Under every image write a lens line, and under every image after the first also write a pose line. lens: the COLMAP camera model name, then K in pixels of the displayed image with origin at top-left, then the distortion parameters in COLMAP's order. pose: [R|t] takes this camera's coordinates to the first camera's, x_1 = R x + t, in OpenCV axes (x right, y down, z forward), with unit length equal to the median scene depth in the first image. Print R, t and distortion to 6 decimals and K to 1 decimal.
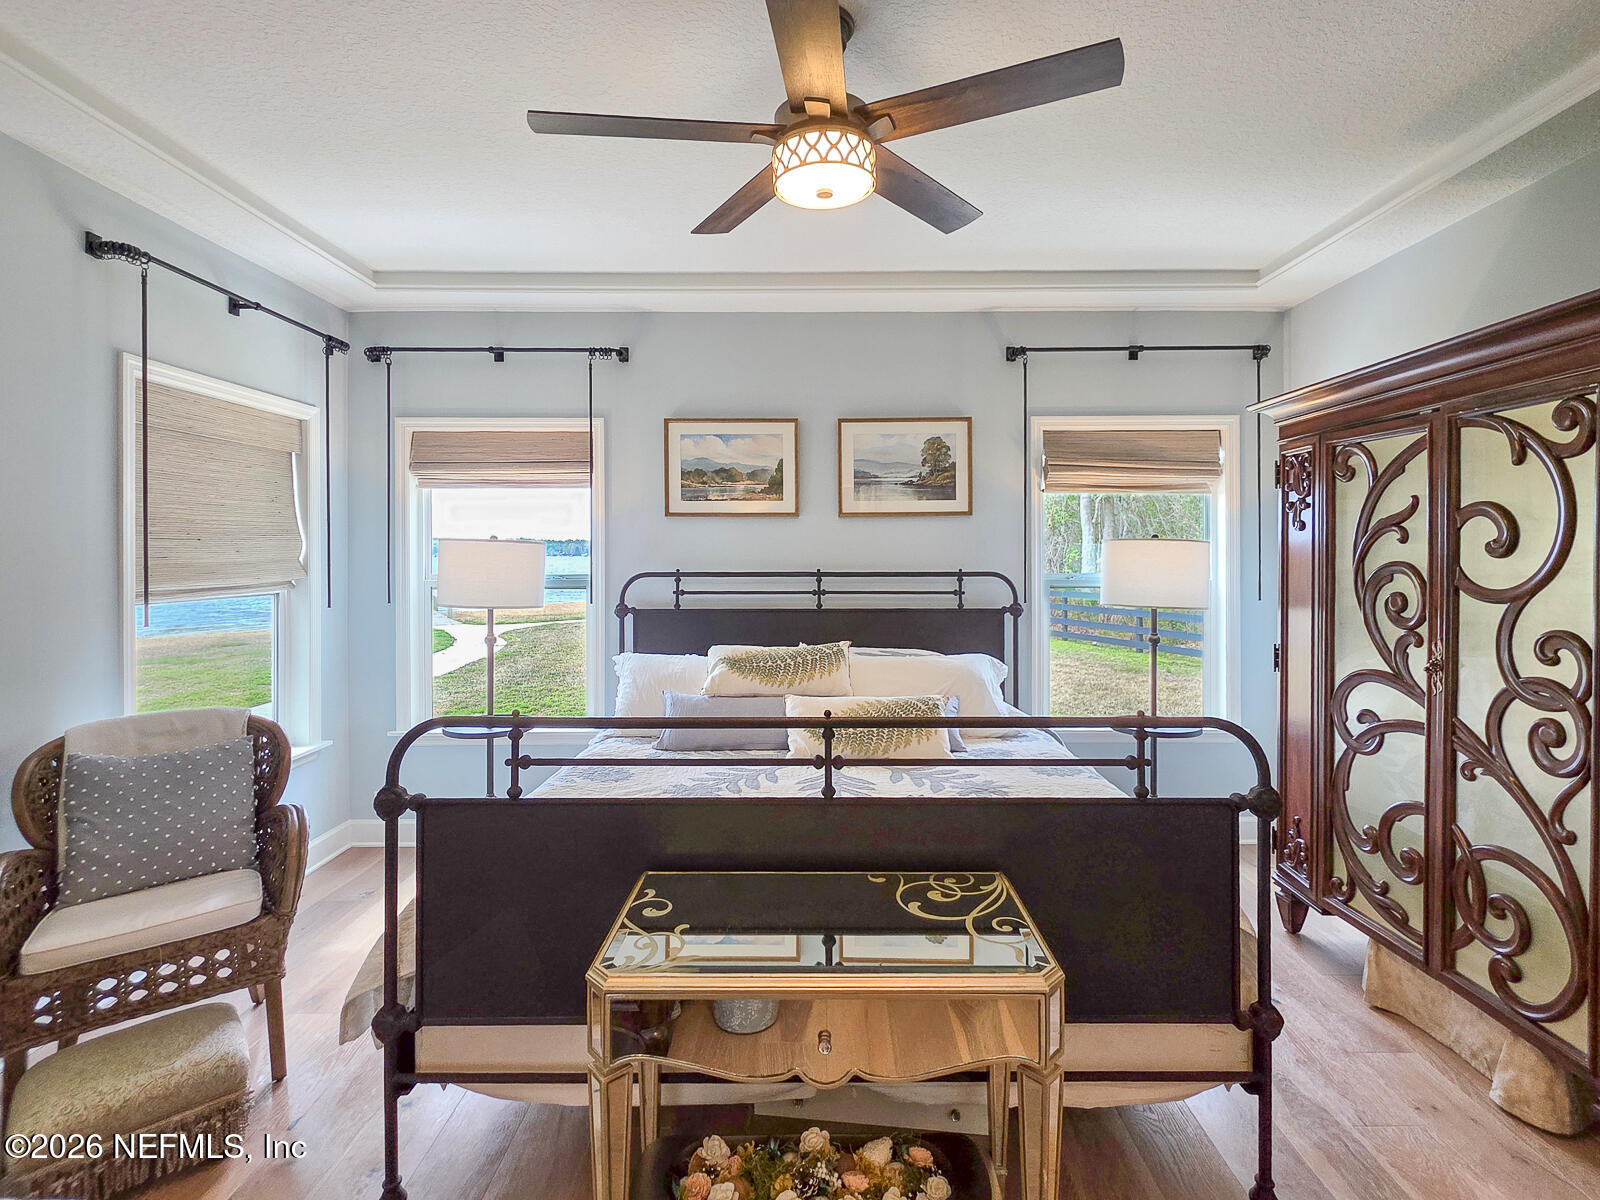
lens RADIAL K [[770.1, 0, 800.2], [0, 770.1, 561.9], [0, 0, 1]] dist [0.000938, -0.000328]
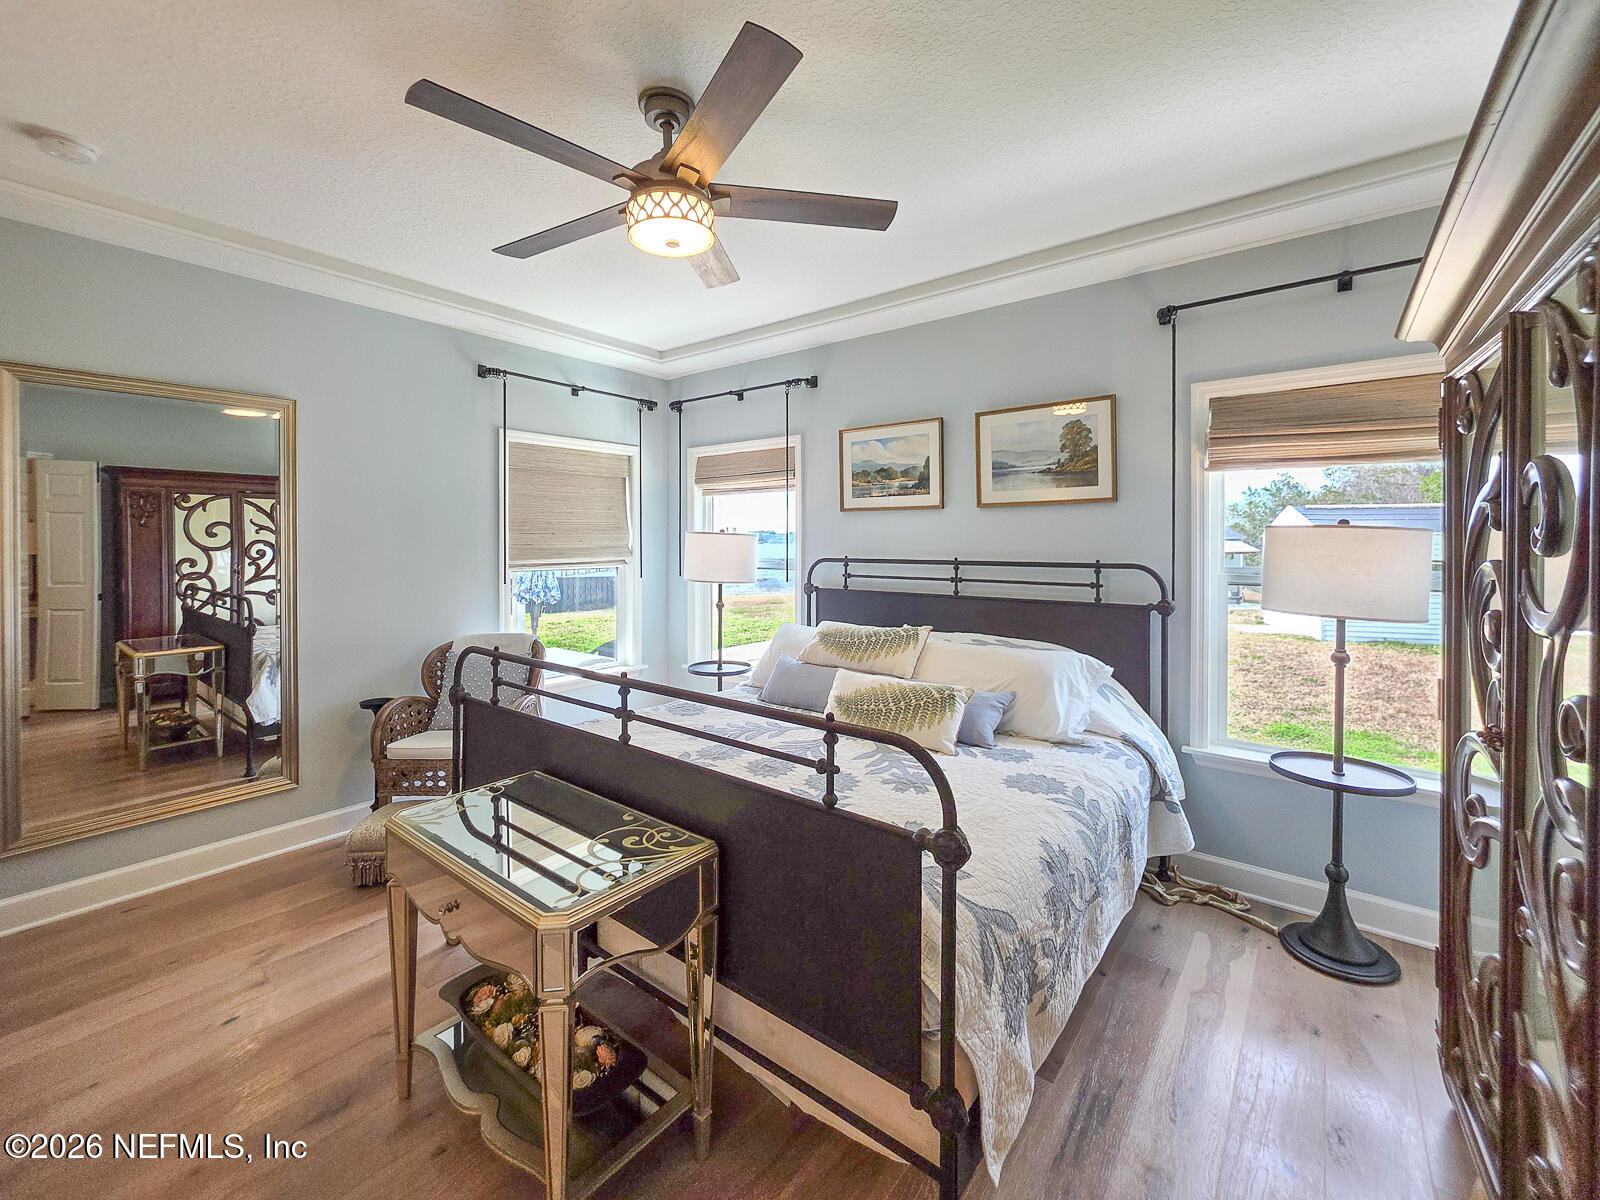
lens RADIAL K [[653.3, 0, 797.8], [0, 653.3, 550.3], [0, 0, 1]] dist [0.000688, 0.000057]
pose [[0.792938, 0.009531, -0.609227, 0.396613], [-0.008280, 0.999954, 0.004867, -0.003314], [0.609246, 0.001185, 0.792981, 0.154438]]
